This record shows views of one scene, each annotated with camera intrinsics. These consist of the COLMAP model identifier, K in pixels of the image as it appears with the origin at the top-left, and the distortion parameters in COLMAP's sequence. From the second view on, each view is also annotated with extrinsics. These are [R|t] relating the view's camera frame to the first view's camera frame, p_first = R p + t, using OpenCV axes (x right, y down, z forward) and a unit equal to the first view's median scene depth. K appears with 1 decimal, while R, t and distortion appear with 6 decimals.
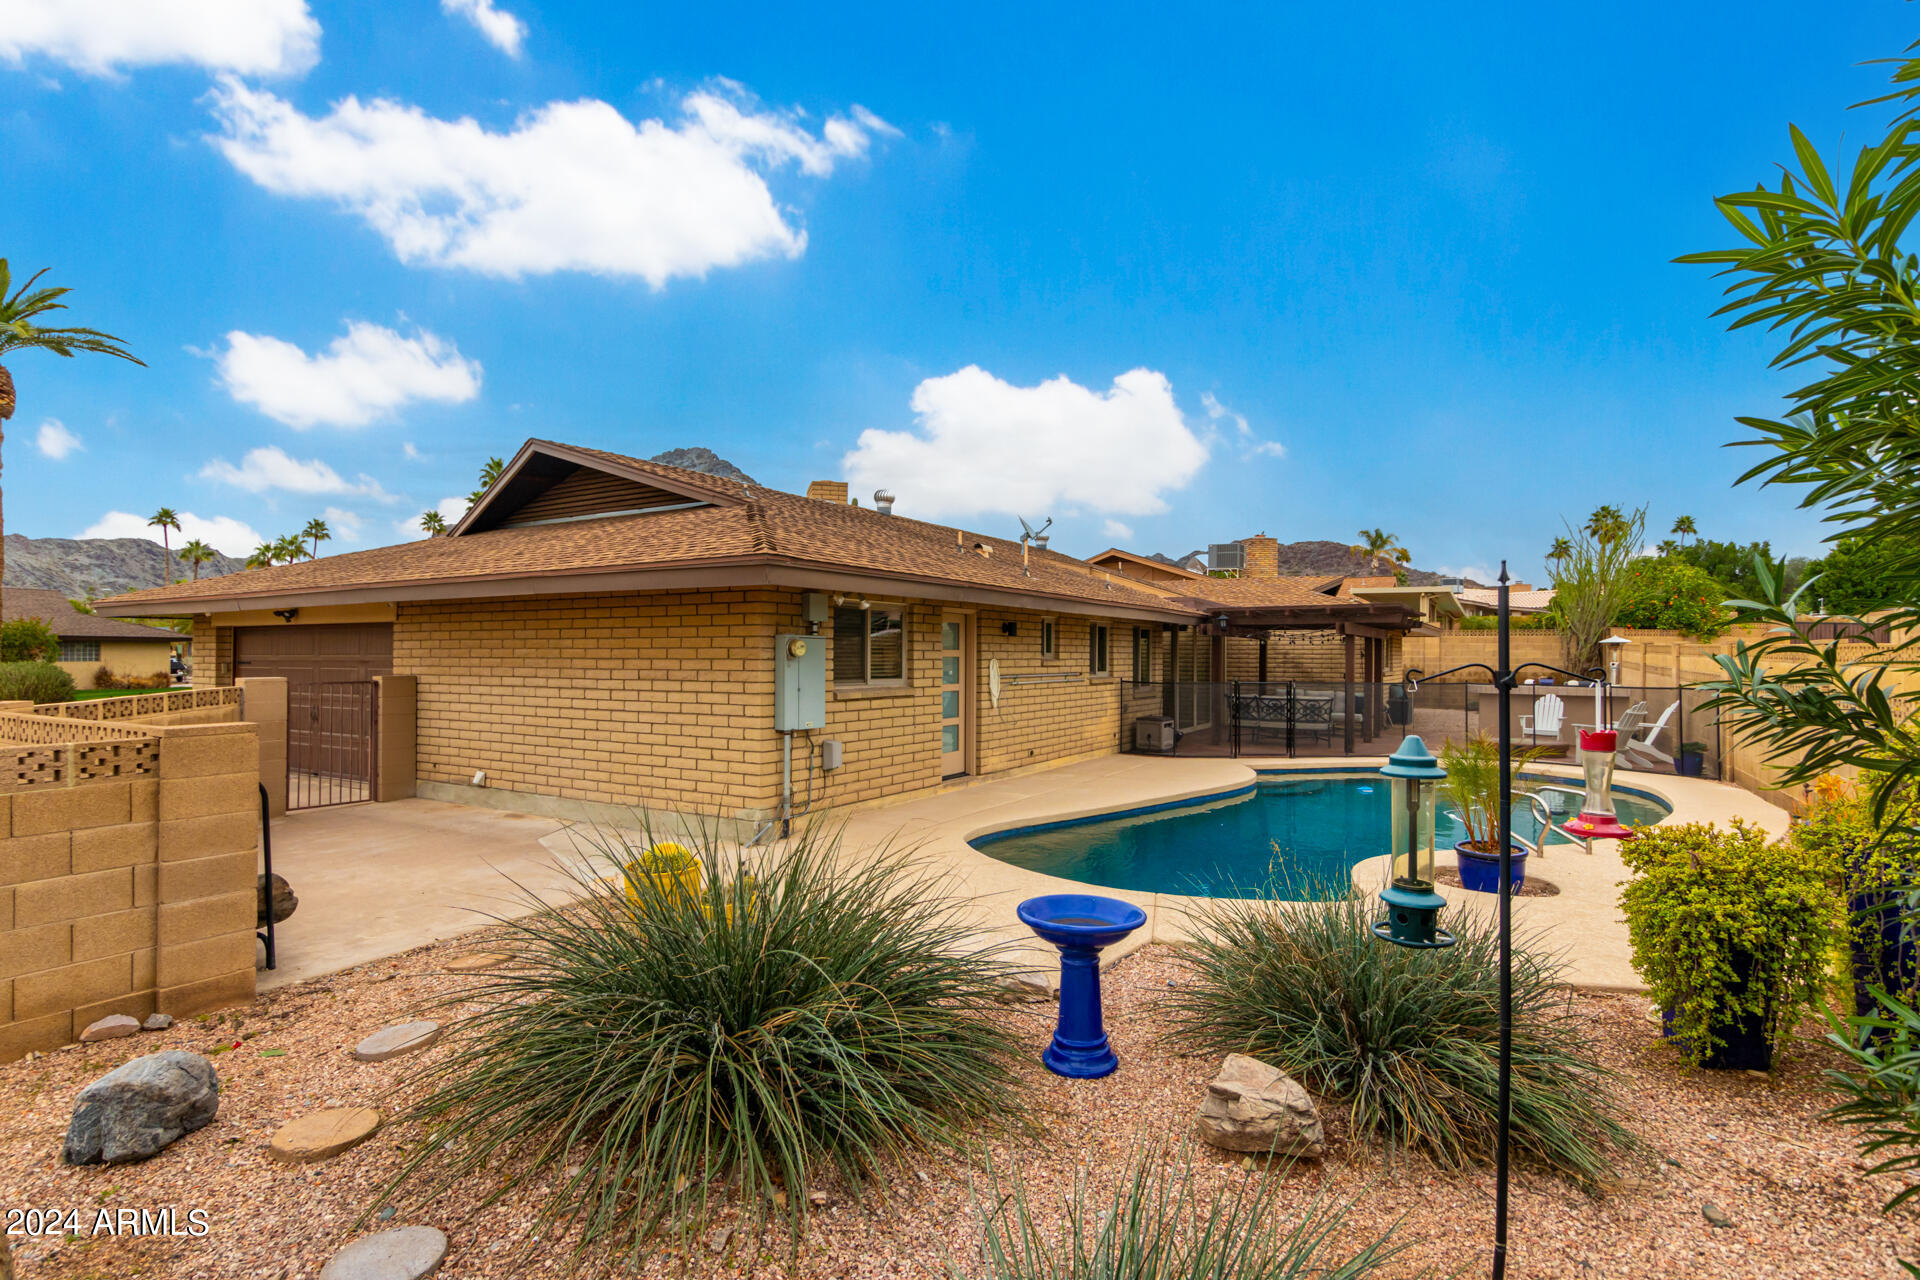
lens RADIAL K [[887.1, 0, 957.1], [0, 887.1, 653.0], [0, 0, 1]] dist [0.006001, -0.001763]
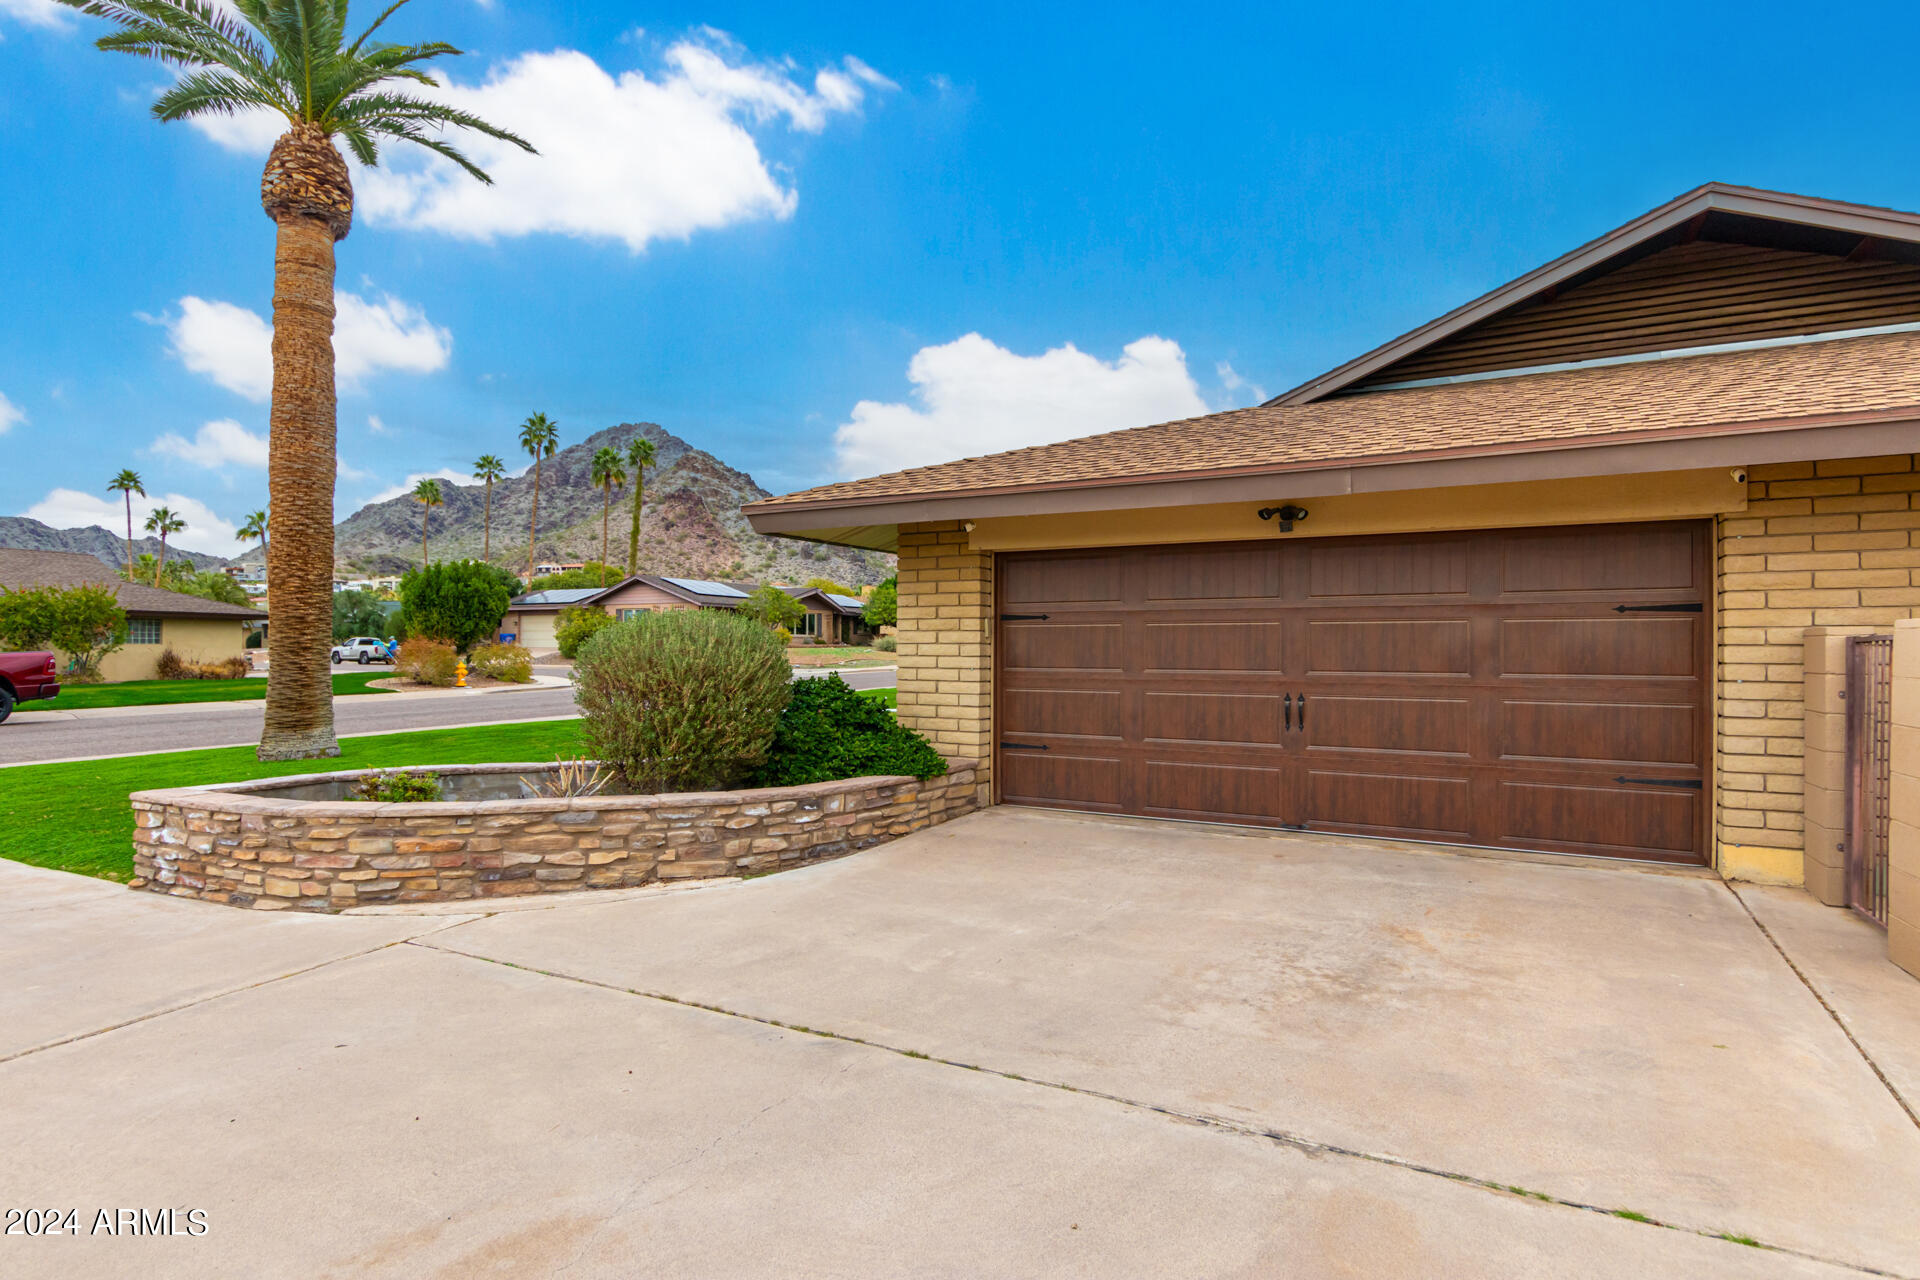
lens RADIAL K [[972.8, 0, 956.7], [0, 972.8, 648.6], [0, 0, 1]] dist [0.000365, -0.000804]
pose [[0.999776, 0.003949, 0.020789, -0.282557], [-0.003965, 0.999992, 0.000744, 0.009791], [-0.020786, -0.000826, 0.999784, 0.134624]]
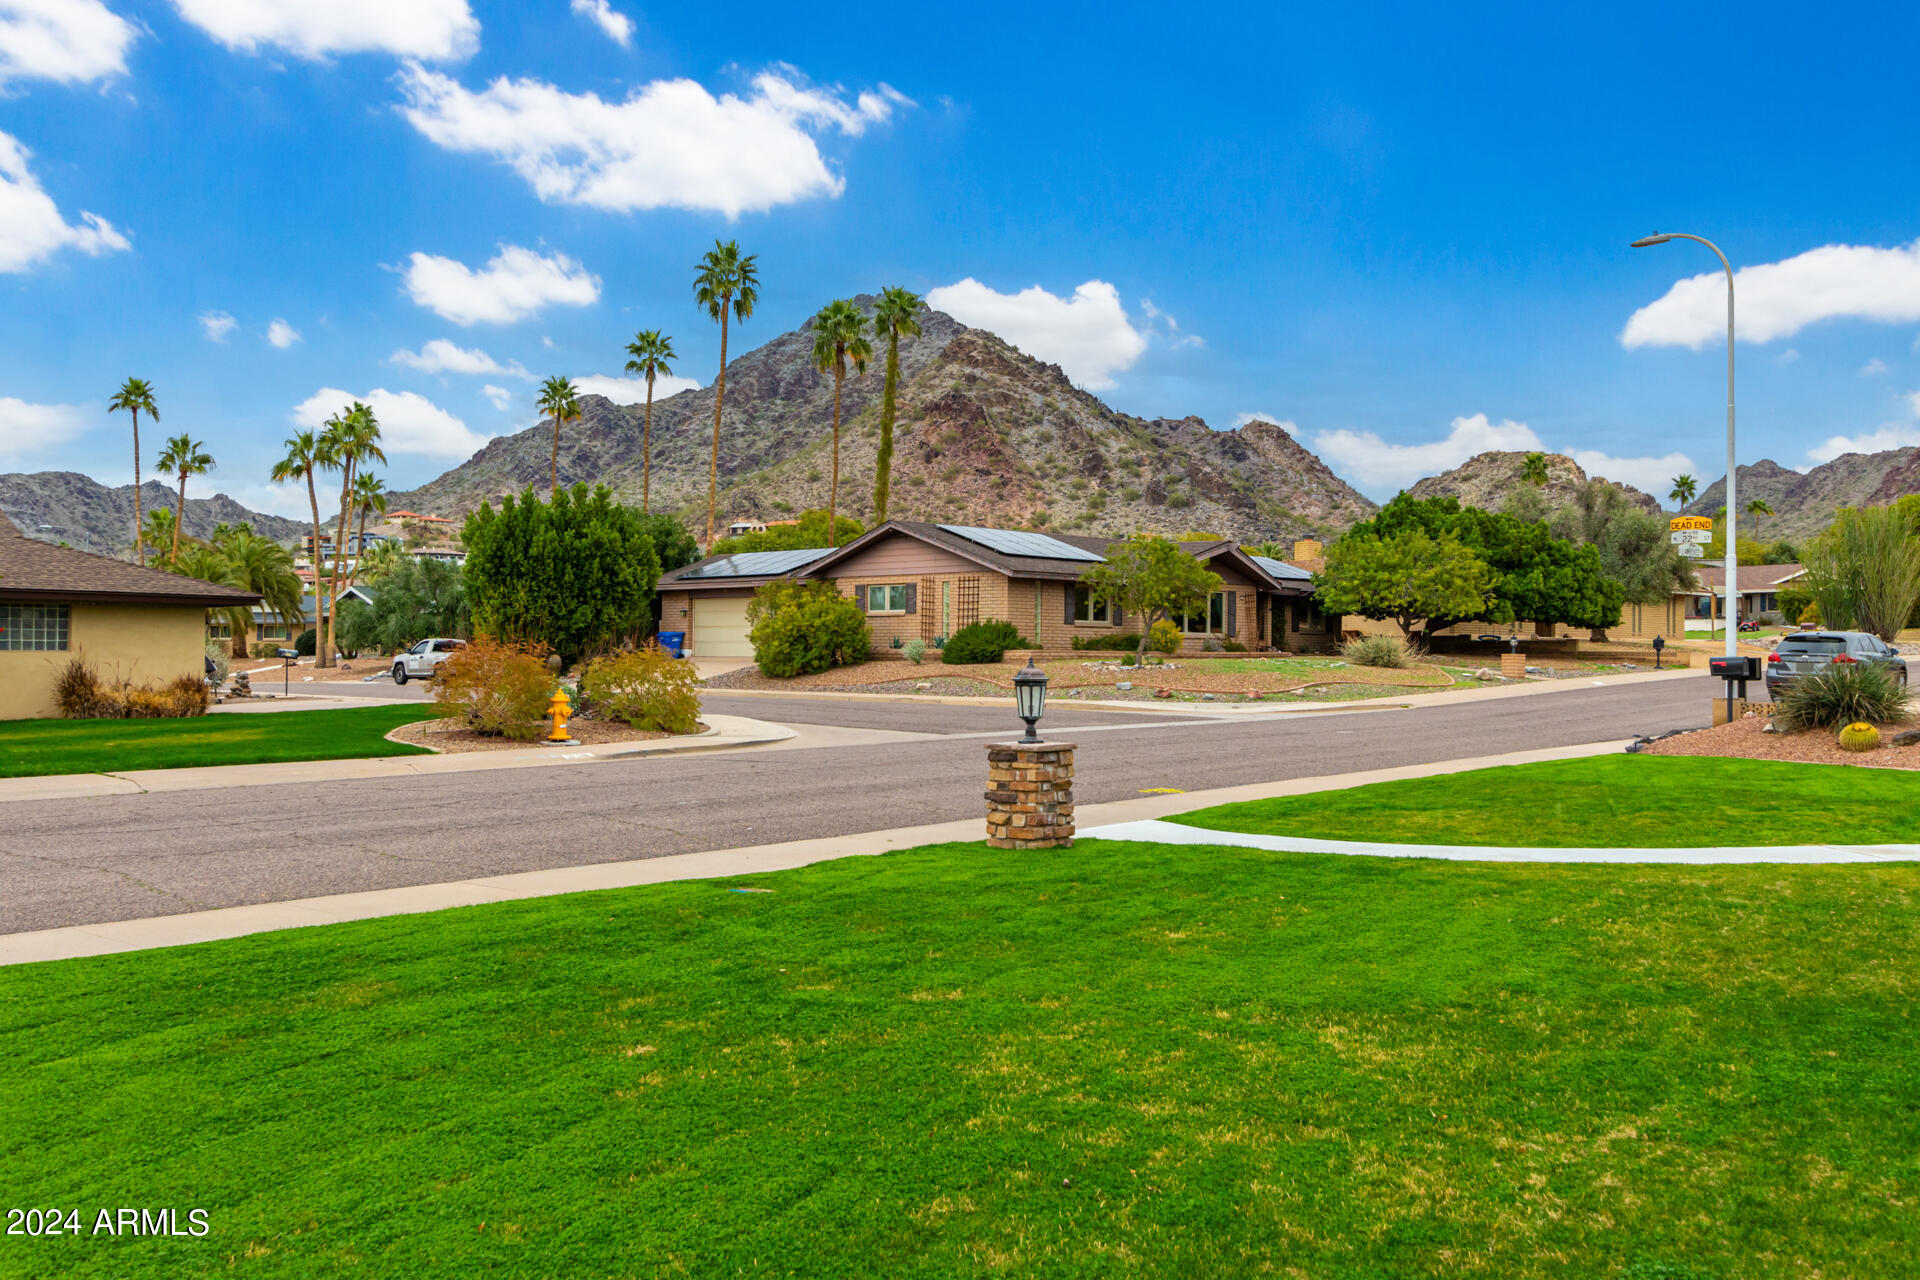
lens RADIAL K [[1653.6, 0, 963.6], [0, 1653.6, 639.2], [0, 0, 1]] dist [-0.005760, 0.015058]
pose [[0.969840, 0.003901, -0.243713, -0.355621], [-0.006221, 0.999942, -0.008747, 0.007894], [0.243665, 0.009999, 0.969808, 0.338476]]
